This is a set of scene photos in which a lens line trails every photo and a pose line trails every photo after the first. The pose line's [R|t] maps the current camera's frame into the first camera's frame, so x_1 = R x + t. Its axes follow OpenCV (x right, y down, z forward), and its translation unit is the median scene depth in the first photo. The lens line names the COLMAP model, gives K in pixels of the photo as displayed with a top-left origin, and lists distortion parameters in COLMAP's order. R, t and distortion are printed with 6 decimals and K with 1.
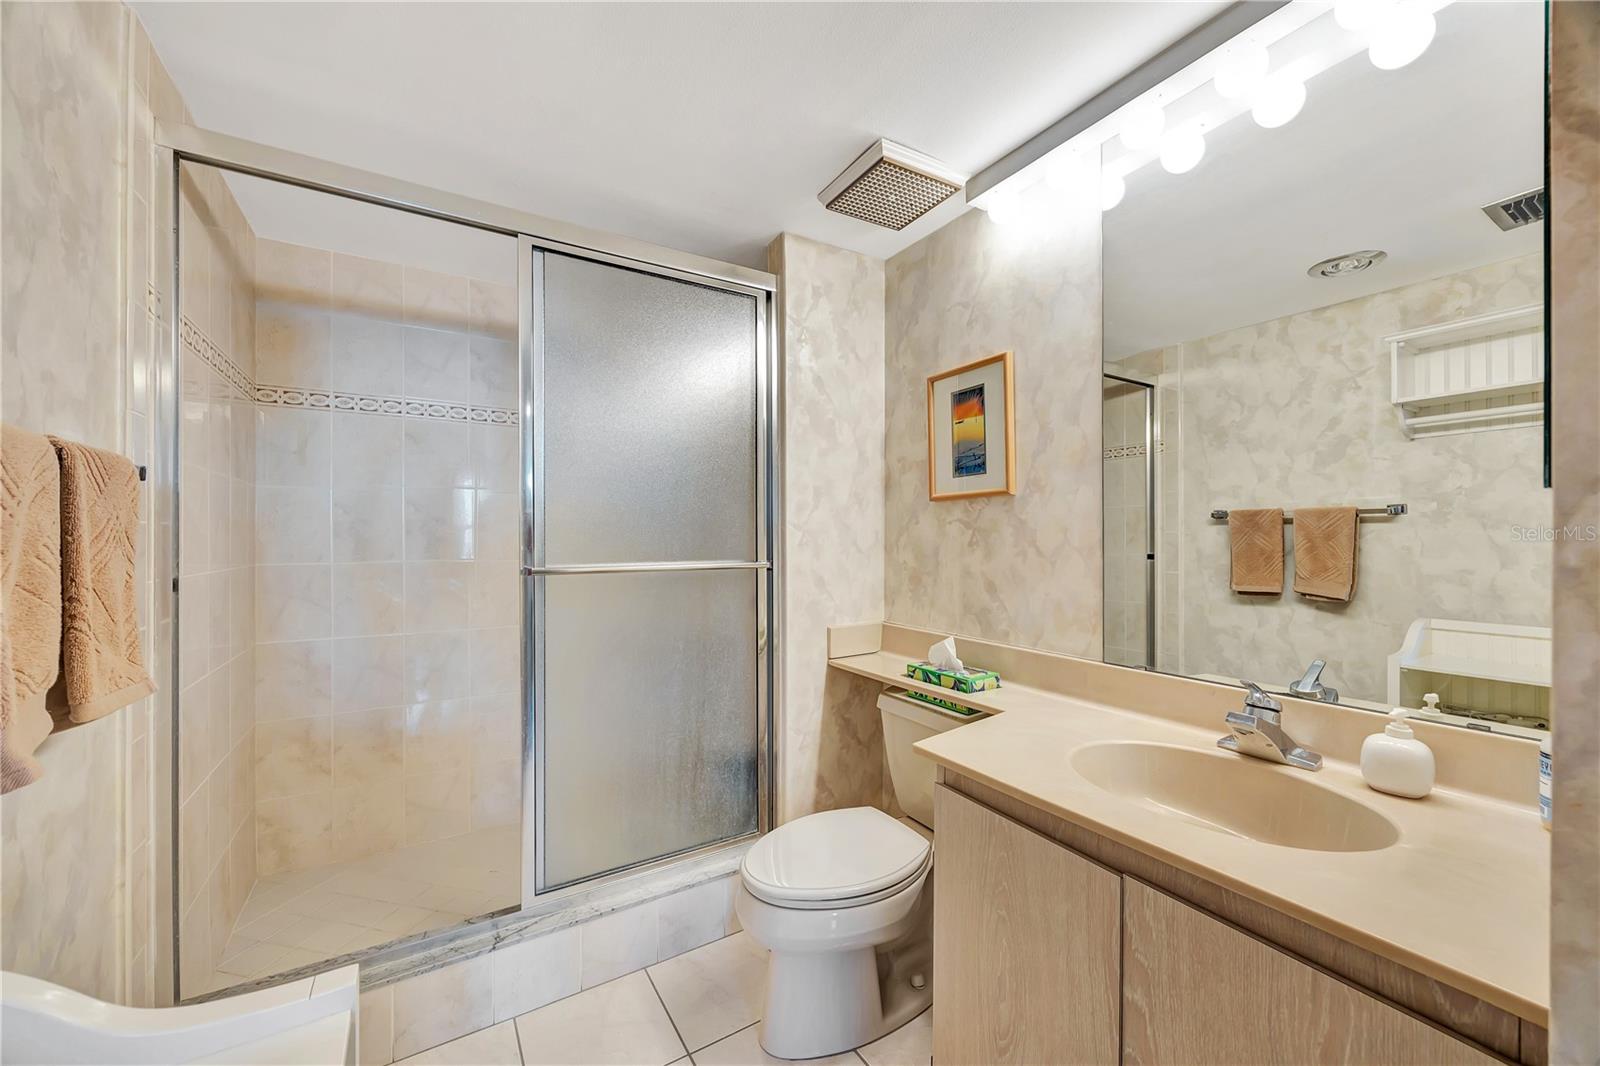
lens RADIAL K [[612.6, 0, 803.1], [0, 612.6, 530.0], [0, 0, 1]] dist [-0.007232, 0.001004]
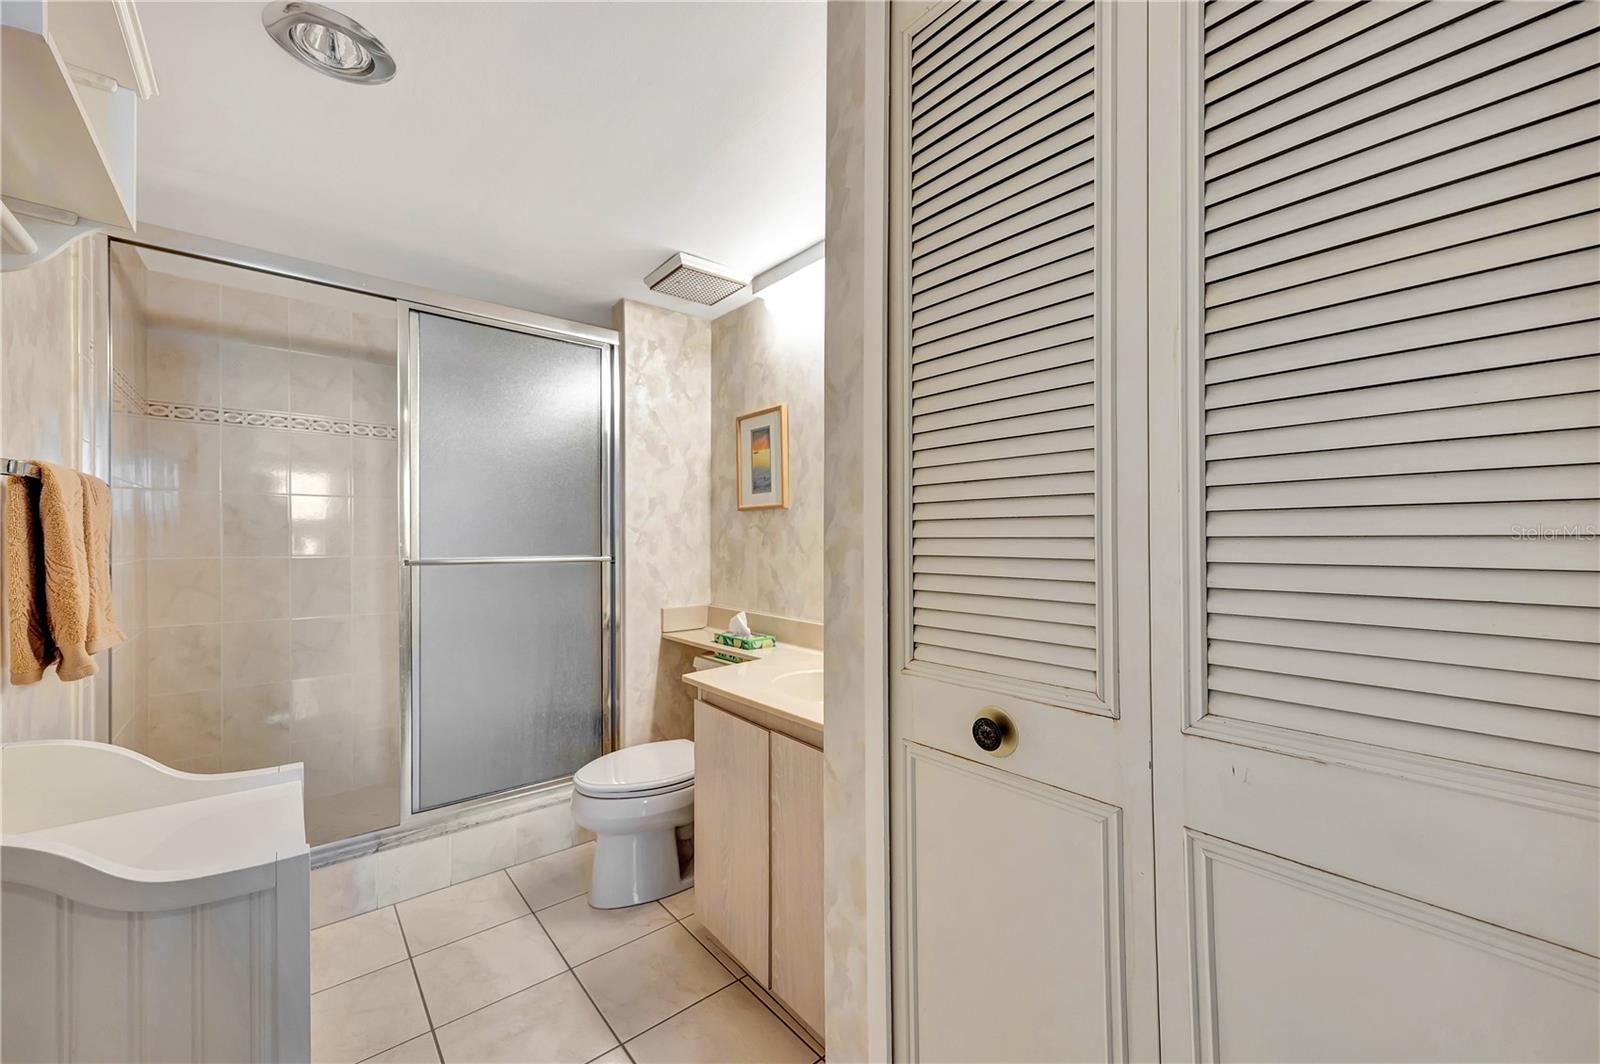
lens RADIAL K [[612.6, 0, 809.7], [0, 612.6, 541.5], [0, 0, 1]] dist [-0.007232, 0.001004]
pose [[0.988039, 0.006566, 0.154063, 0.157844], [-0.009086, 0.999836, 0.015660, -0.003541], [-0.153935, -0.016873, 0.987937, -0.327959]]
